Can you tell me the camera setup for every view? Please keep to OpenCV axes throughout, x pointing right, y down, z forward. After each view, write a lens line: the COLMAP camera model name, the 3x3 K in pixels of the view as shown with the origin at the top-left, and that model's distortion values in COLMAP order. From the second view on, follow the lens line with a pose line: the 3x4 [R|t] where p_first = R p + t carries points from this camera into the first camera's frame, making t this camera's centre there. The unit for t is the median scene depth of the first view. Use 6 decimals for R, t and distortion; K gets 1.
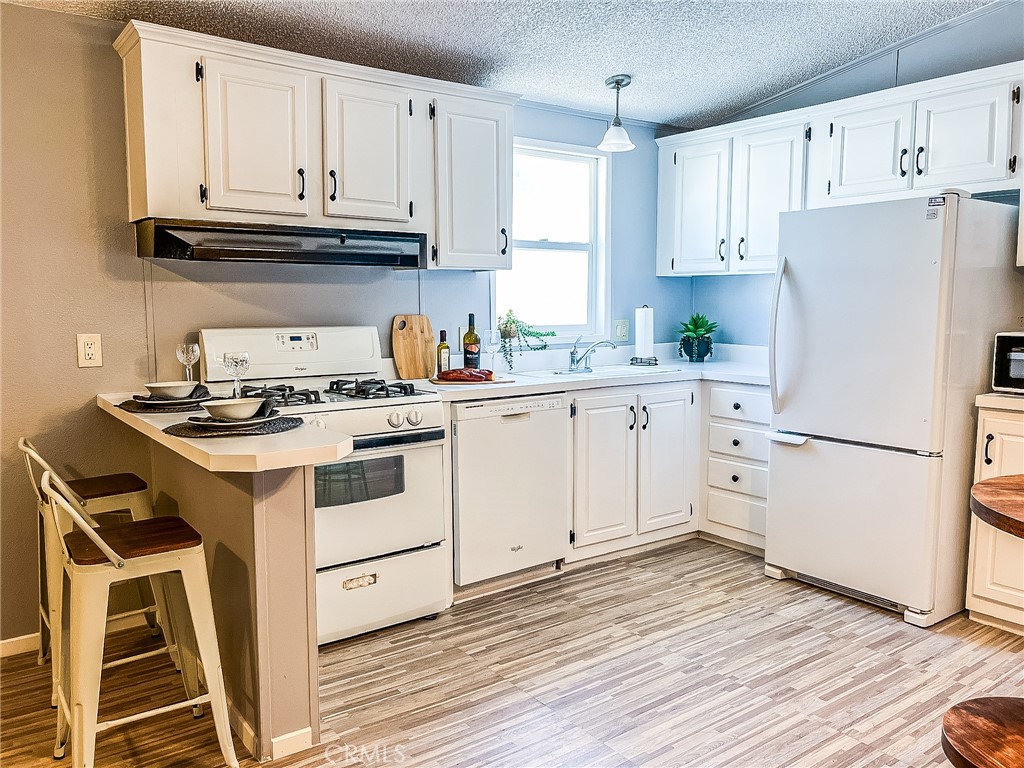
lens RADIAL K [[813.8, 0, 516.1], [0, 813.8, 382.3], [0, 0, 1]] dist [0.018357, -0.024191]
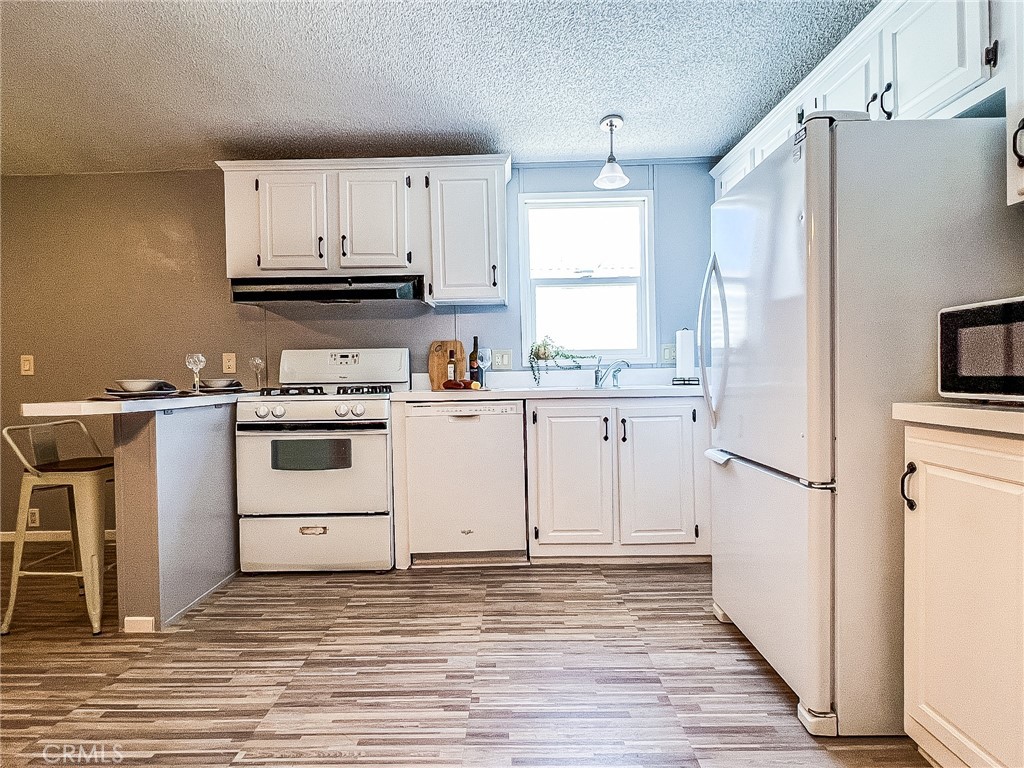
lens RADIAL K [[544.7, 0, 510.0], [0, 544.7, 380.4], [0, 0, 1]] dist [-0.001451, -0.001774]
pose [[0.787959, -0.004042, -0.615714, 0.553159], [-0.046290, 0.996760, -0.065783, 0.038450], [0.613985, 0.080336, 0.785219, 0.428398]]
